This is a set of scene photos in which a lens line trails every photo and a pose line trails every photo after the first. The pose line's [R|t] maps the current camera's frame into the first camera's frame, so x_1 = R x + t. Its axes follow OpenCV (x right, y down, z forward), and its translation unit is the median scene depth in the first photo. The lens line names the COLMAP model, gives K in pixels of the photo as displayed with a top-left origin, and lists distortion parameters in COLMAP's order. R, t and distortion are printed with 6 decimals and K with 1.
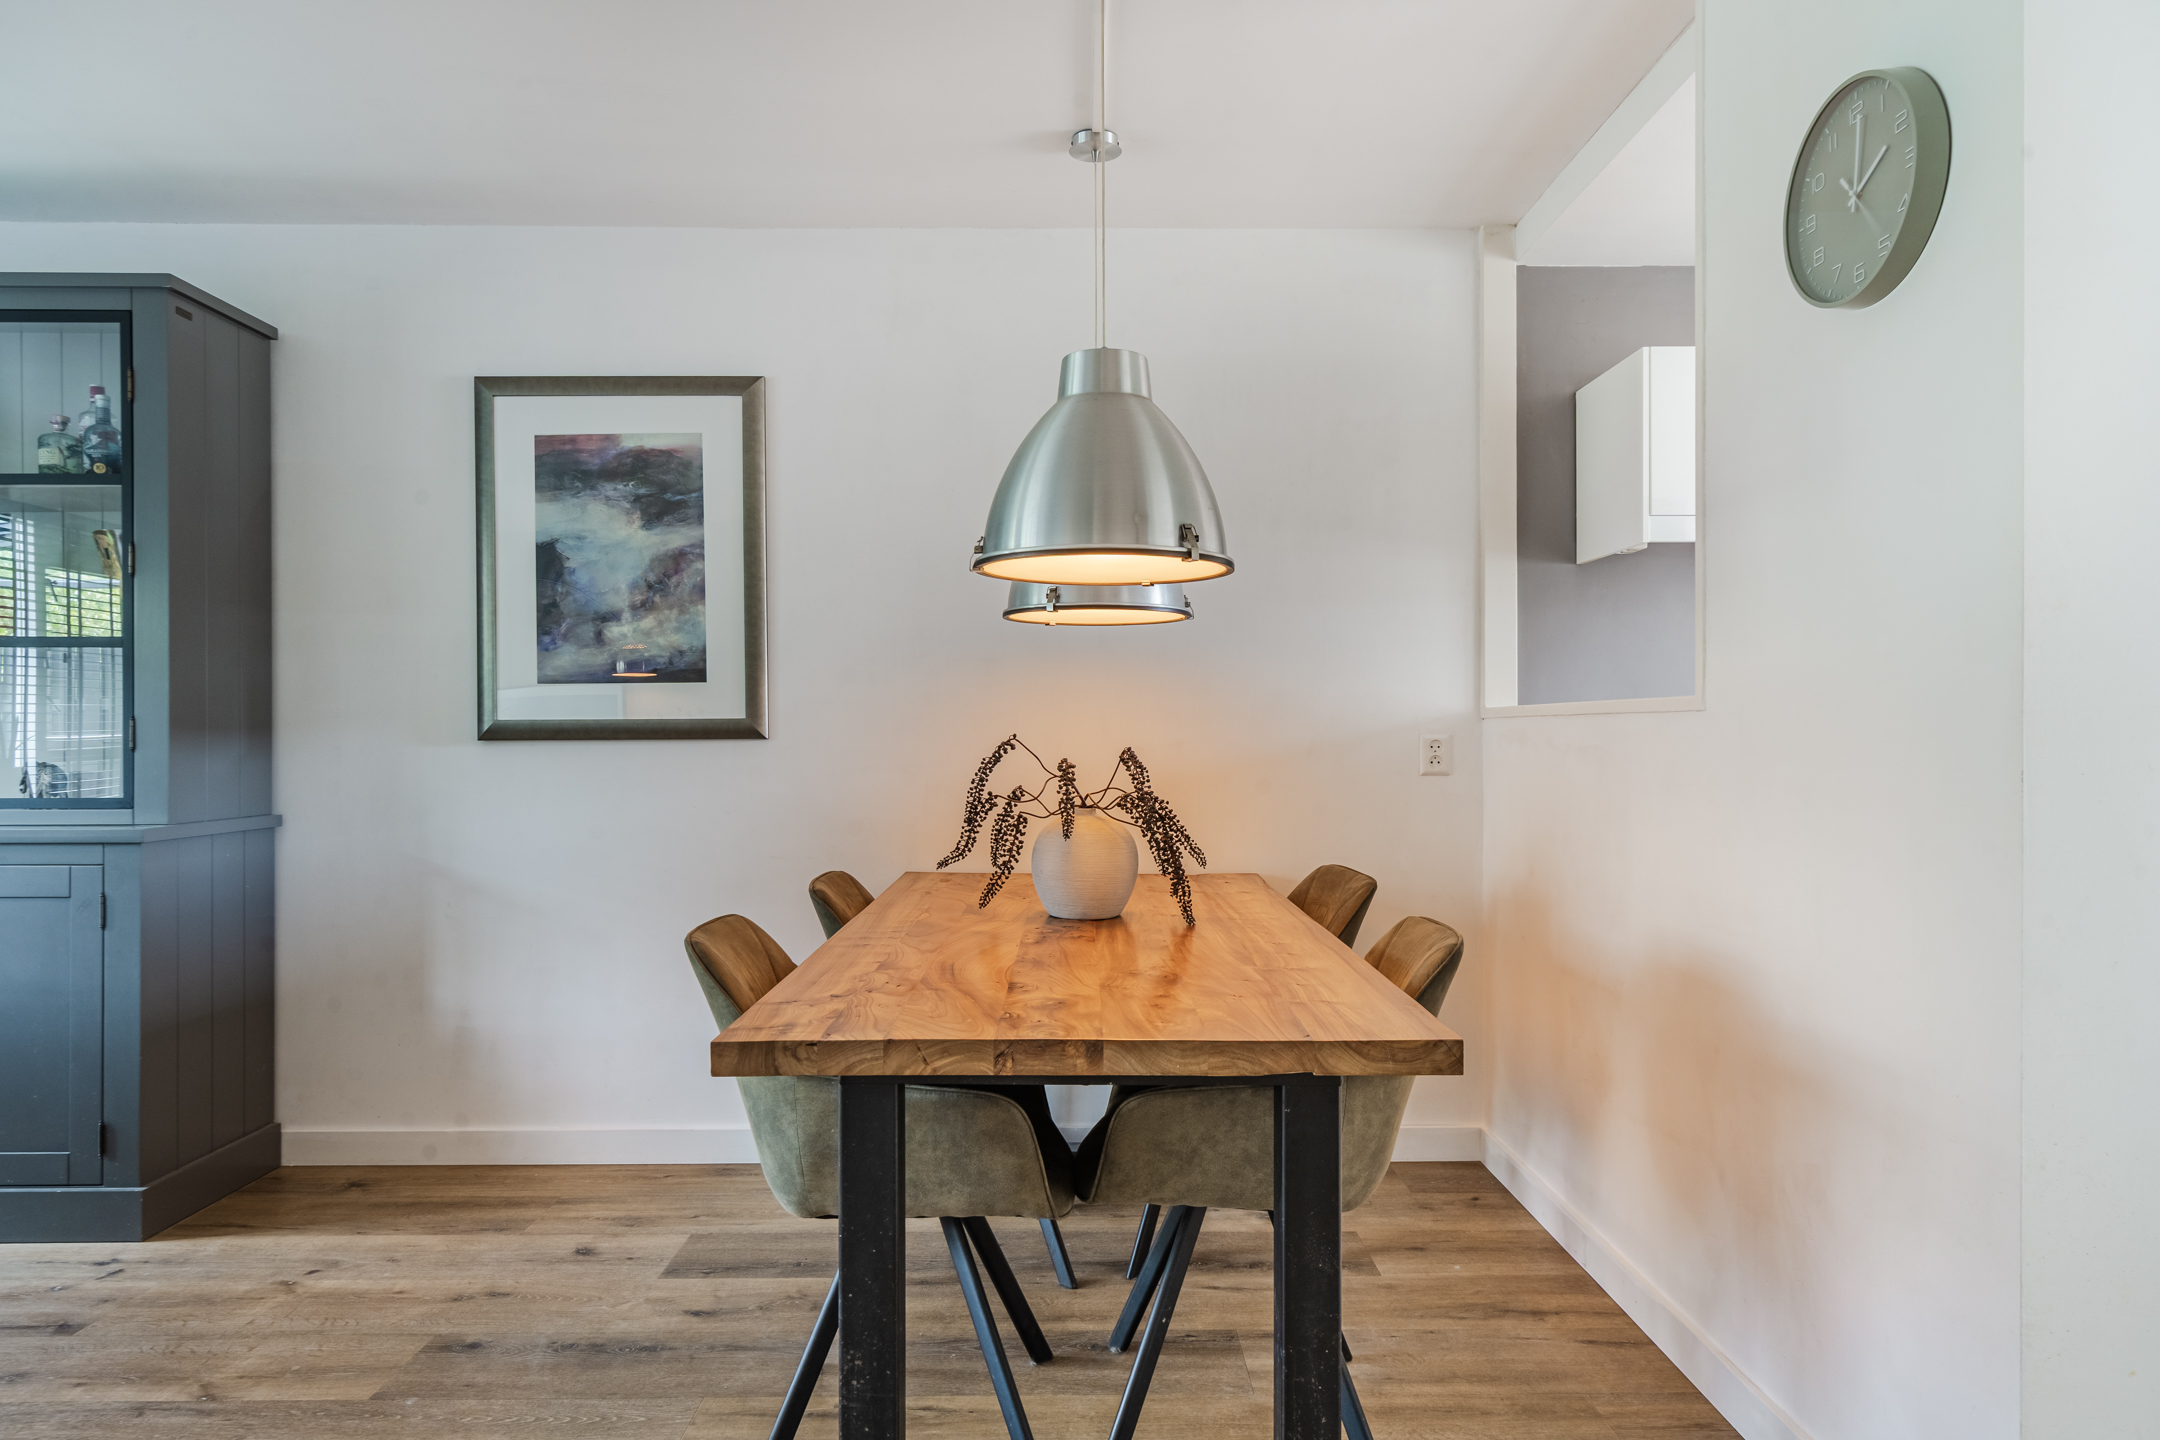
lens RADIAL K [[1277.5, 0, 1089.1], [0, 1277.5, 733.3], [0, 0, 1]] dist [0.004962, -0.000752]
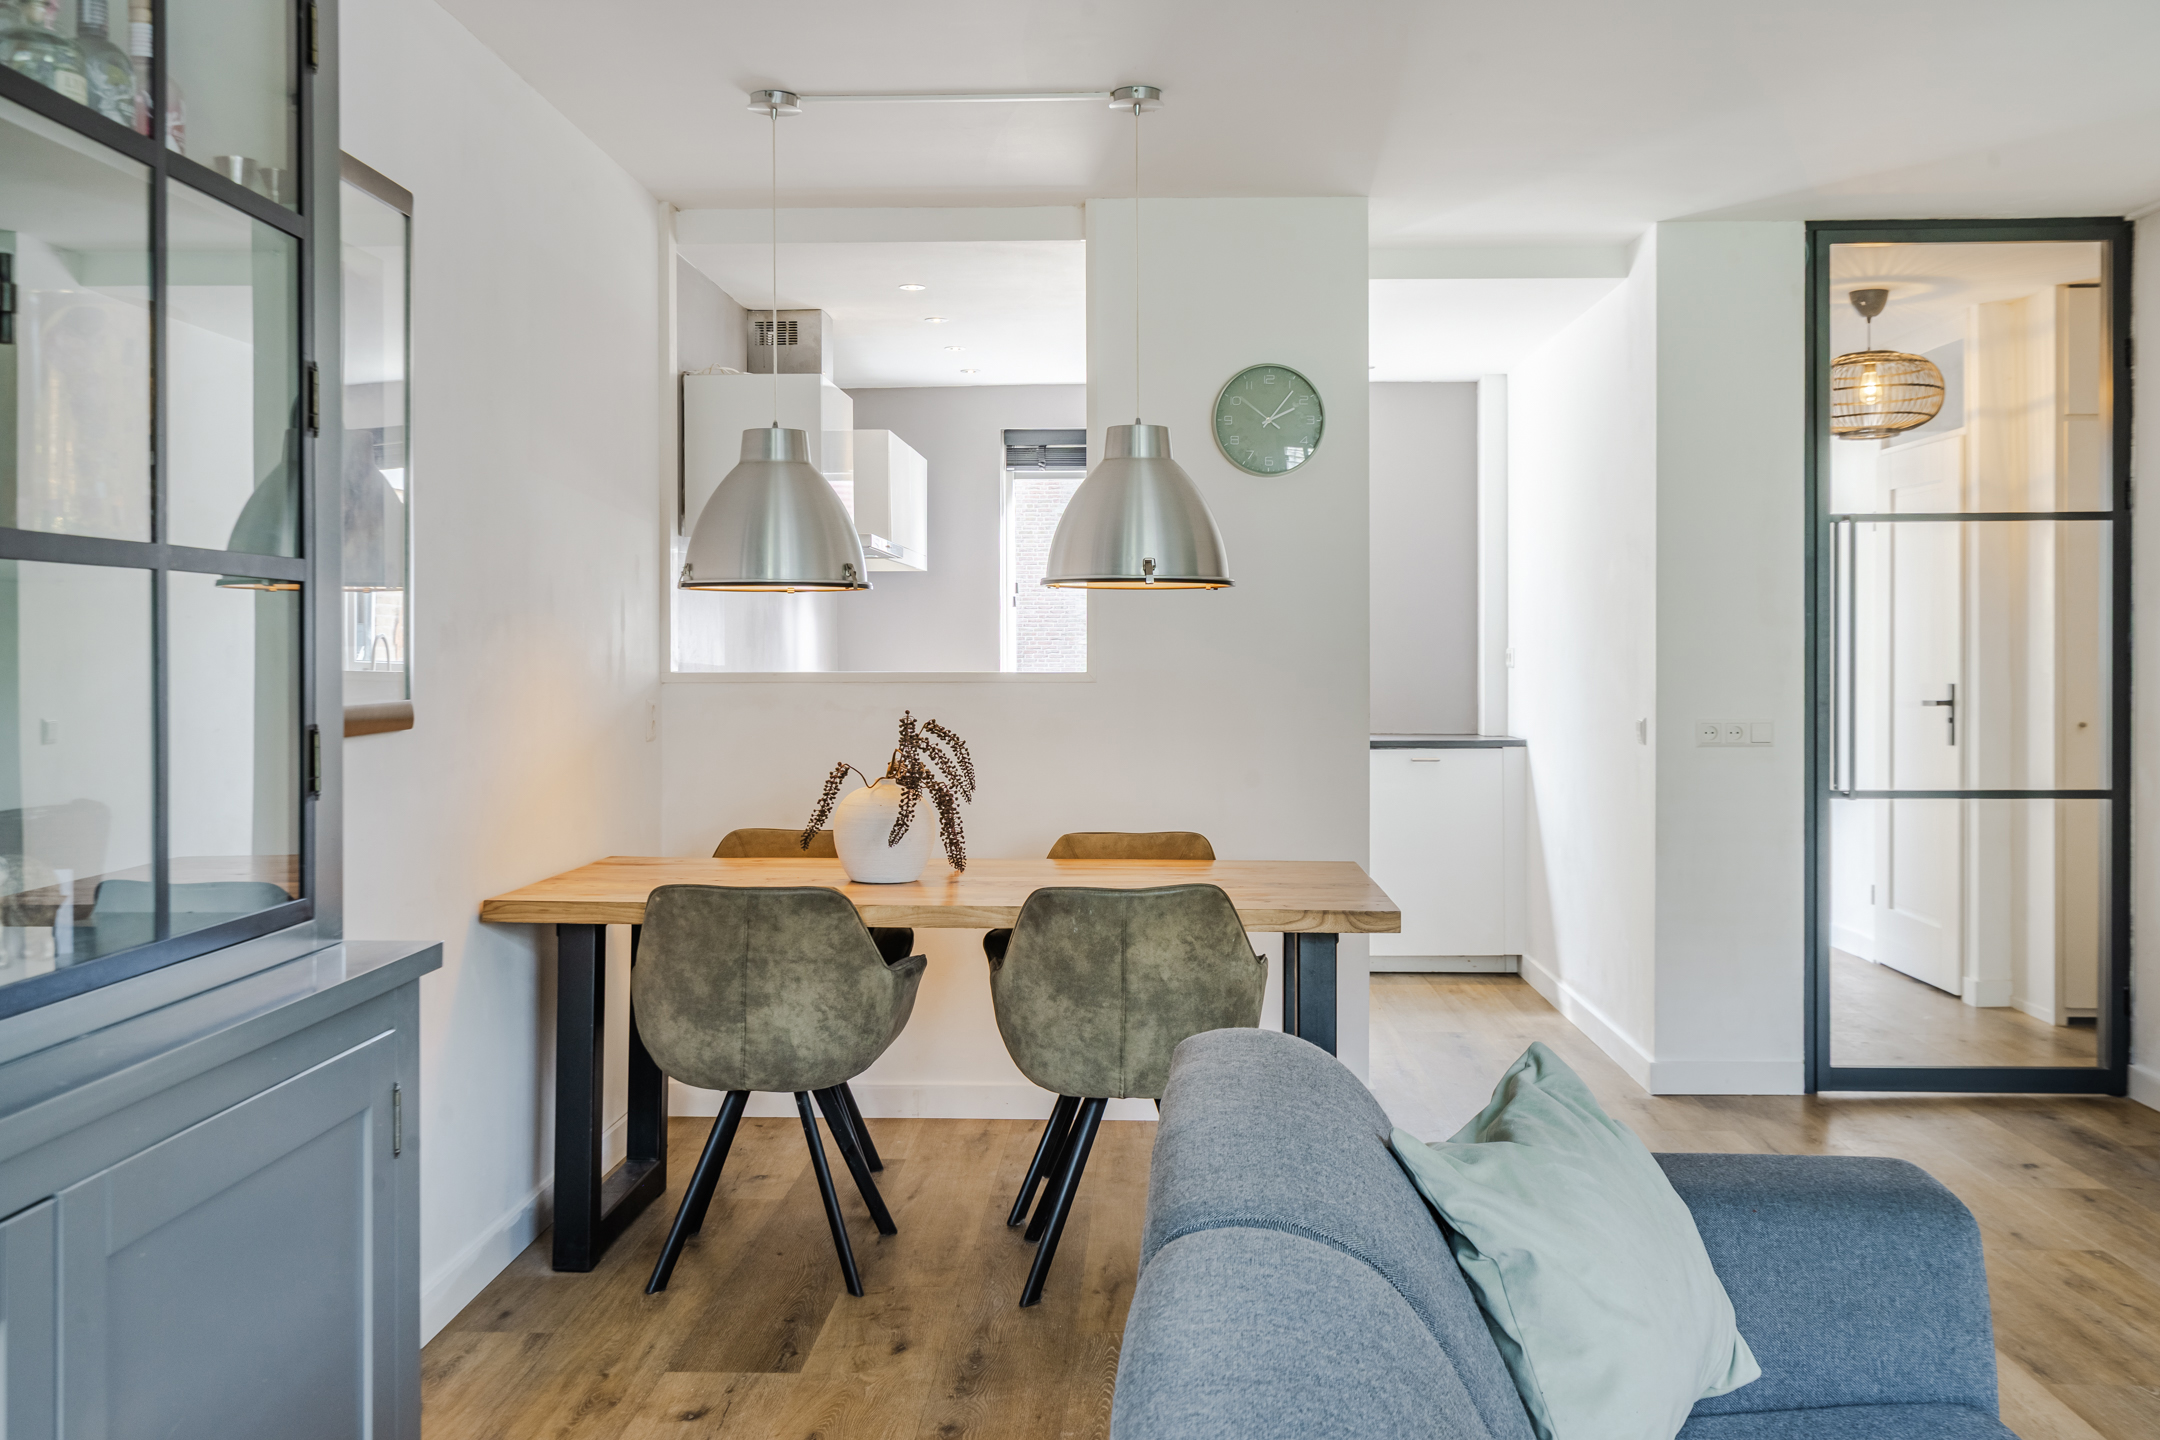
lens RADIAL K [[2008.5, 0, 1116.0], [0, 2008.5, 658.0], [0, 0, 1]] dist [0.004106, 0.000000]
pose [[0.043218, -0.003151, 0.999061, -1.361819], [0.001607, 0.999994, 0.003084, -0.038793], [-0.999064, 0.001472, 0.043223, 0.608027]]
